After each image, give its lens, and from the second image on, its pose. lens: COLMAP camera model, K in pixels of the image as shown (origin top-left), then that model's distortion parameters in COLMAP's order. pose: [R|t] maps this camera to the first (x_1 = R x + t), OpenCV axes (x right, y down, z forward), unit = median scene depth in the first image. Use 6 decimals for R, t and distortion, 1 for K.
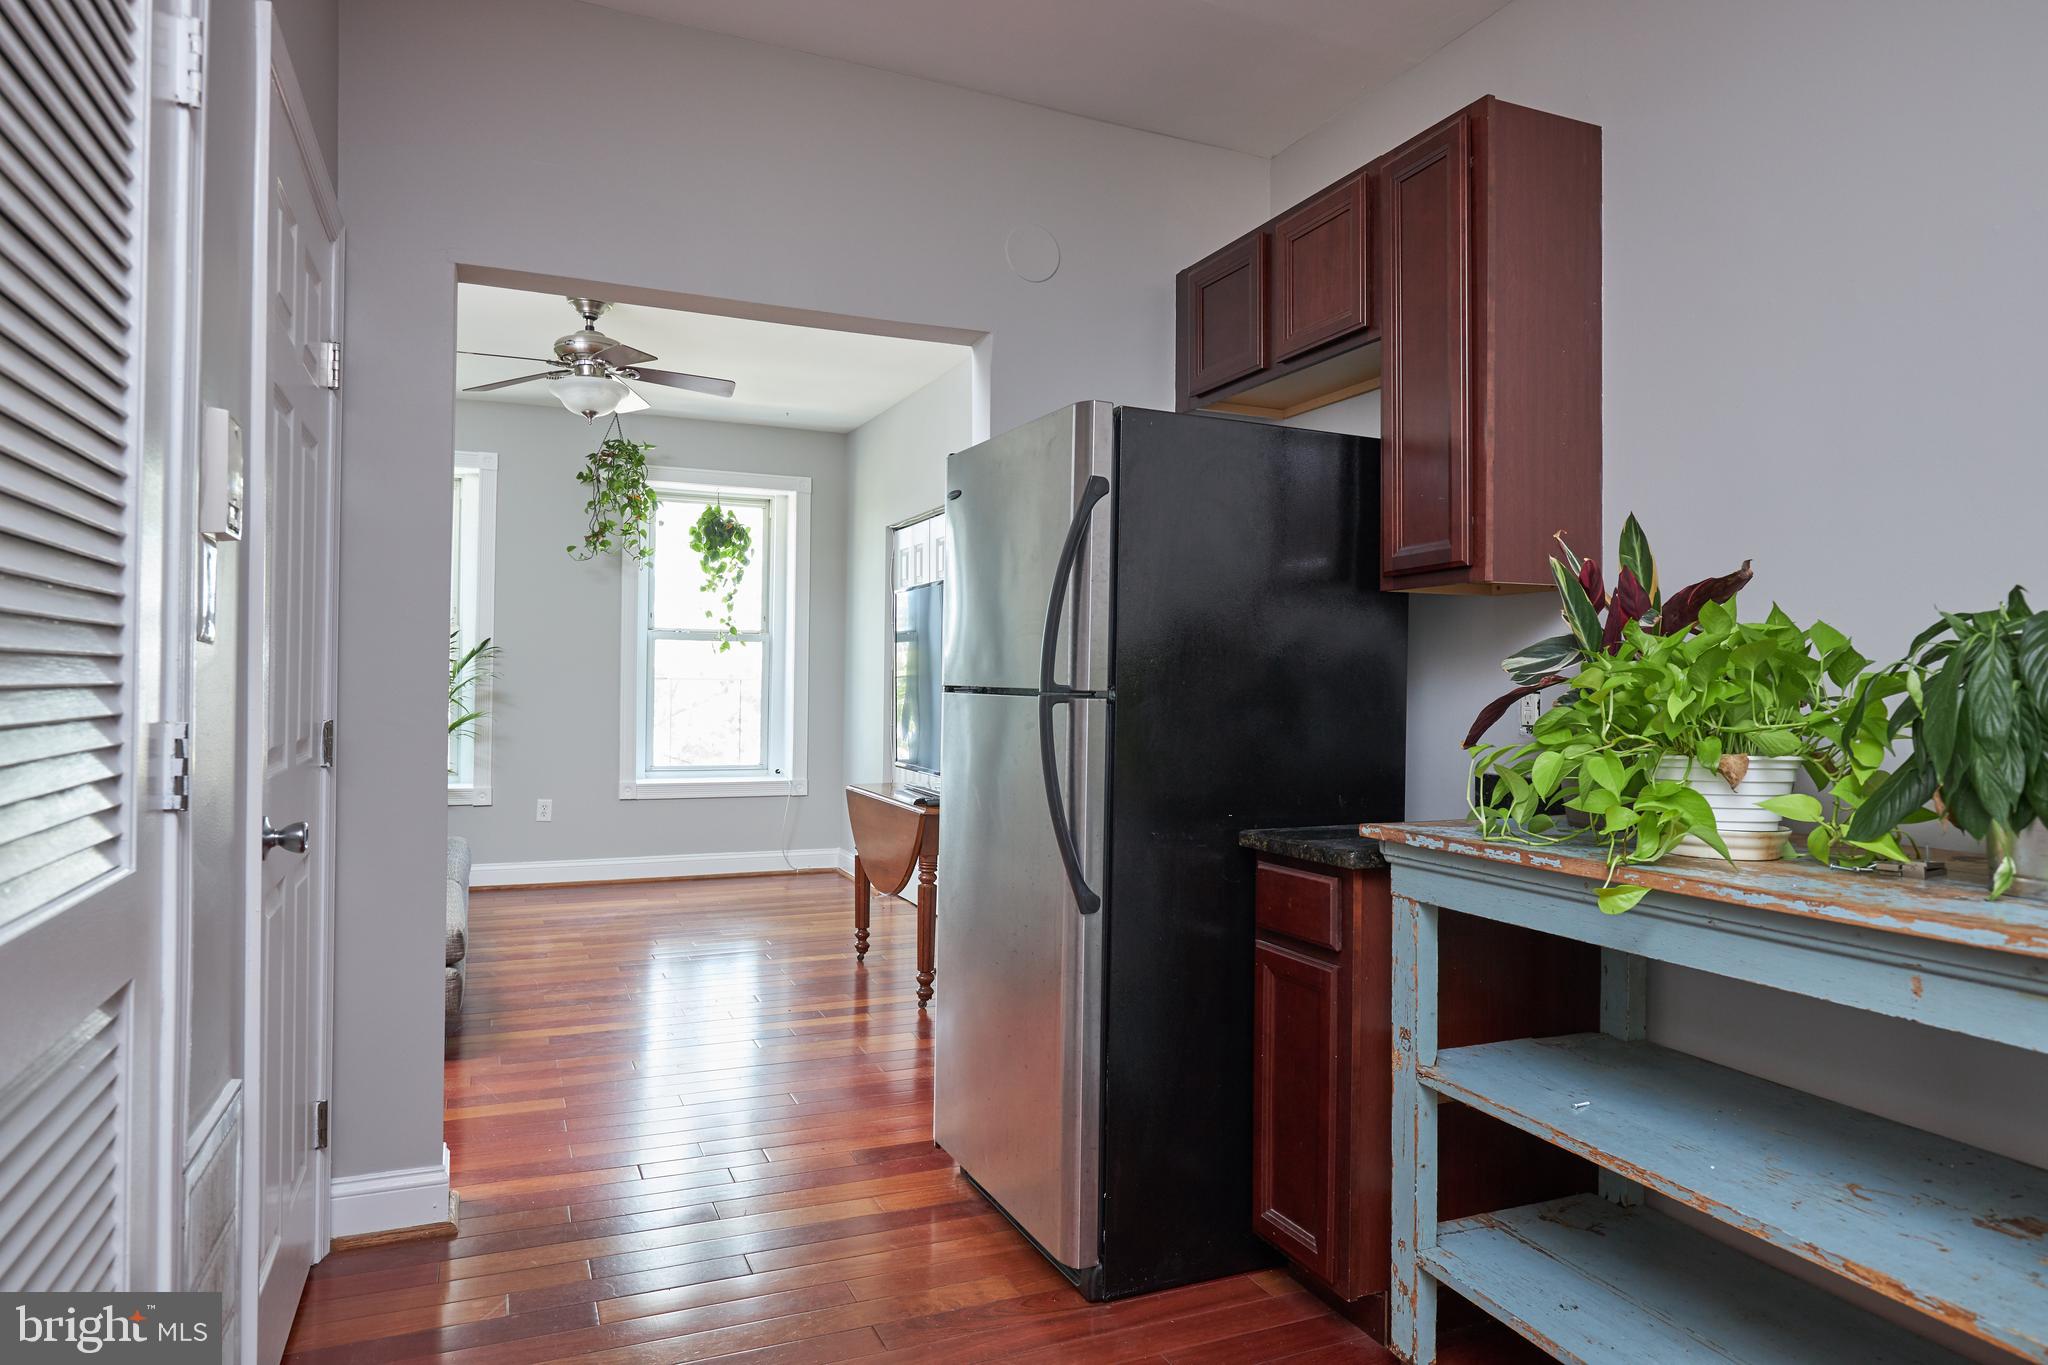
lens RADIAL K [[1250.2, 0, 1023.3], [0, 1250.2, 683.8], [0, 0, 1]] dist [0.013704, -0.000163]
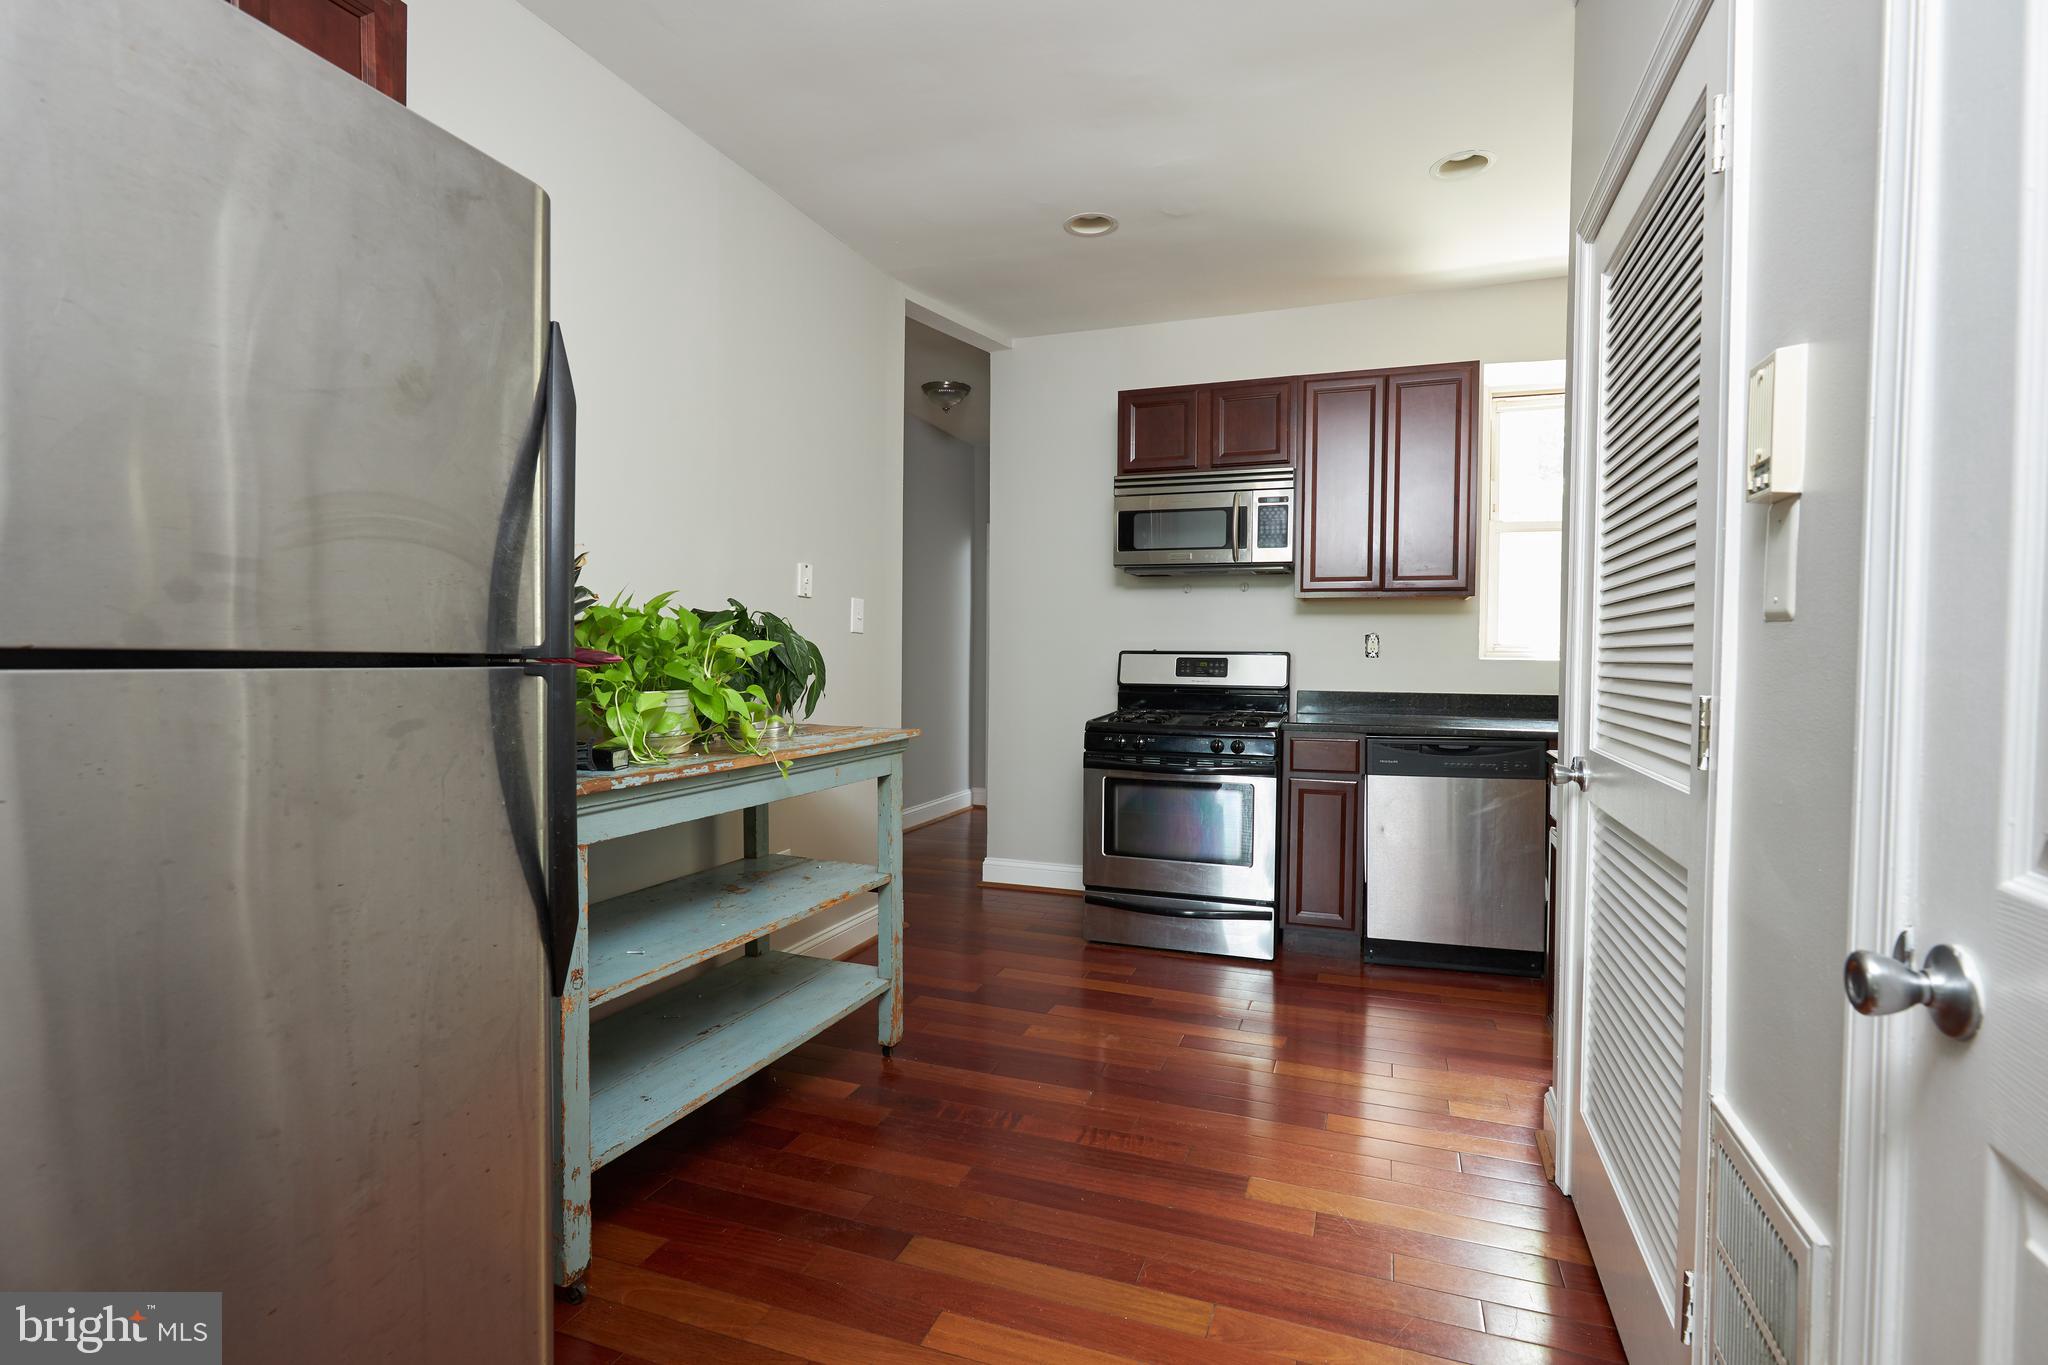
lens RADIAL K [[966.5, 0, 1019.7], [0, 966.5, 673.9], [0, 0, 1]] dist [-0.003751, 0.001578]
pose [[-0.719291, -0.025559, 0.694238, -0.601079], [-0.011567, 0.999625, 0.024817, 0.001612], [-0.694612, 0.009820, -0.719317, 1.523022]]
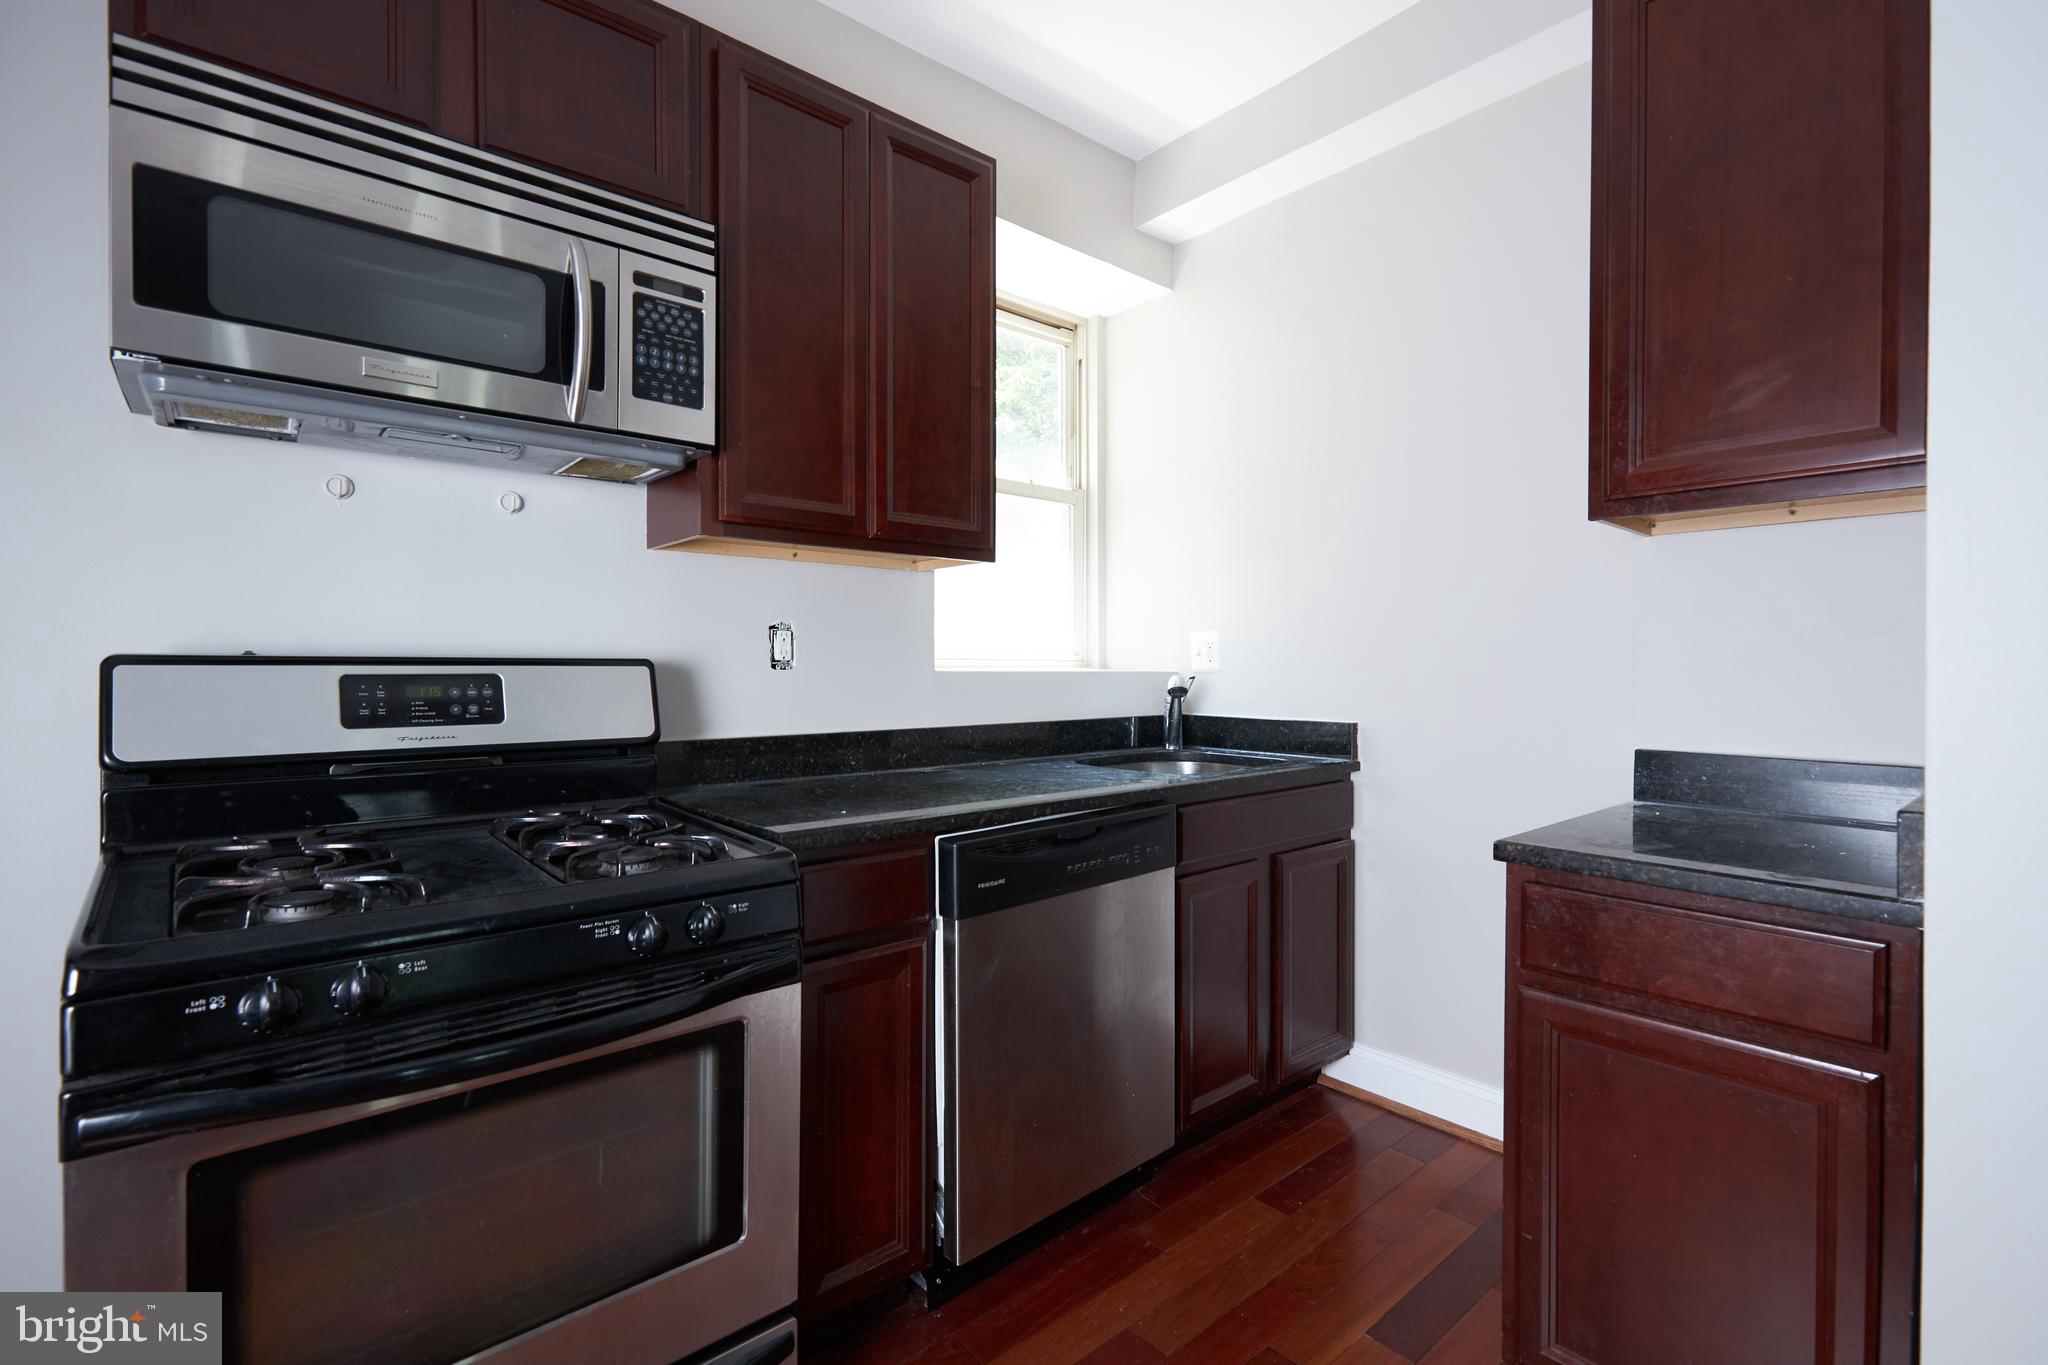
lens RADIAL K [[928.6, 0, 1024.4], [0, 928.6, 674.7], [0, 0, 1]] dist [-0.001262, 0.000350]
pose [[-0.950285, -0.004229, -0.311353, 0.434192], [-0.007660, 0.999923, 0.009796, 0.003390], [0.311287, 0.011694, -0.950244, 0.507108]]
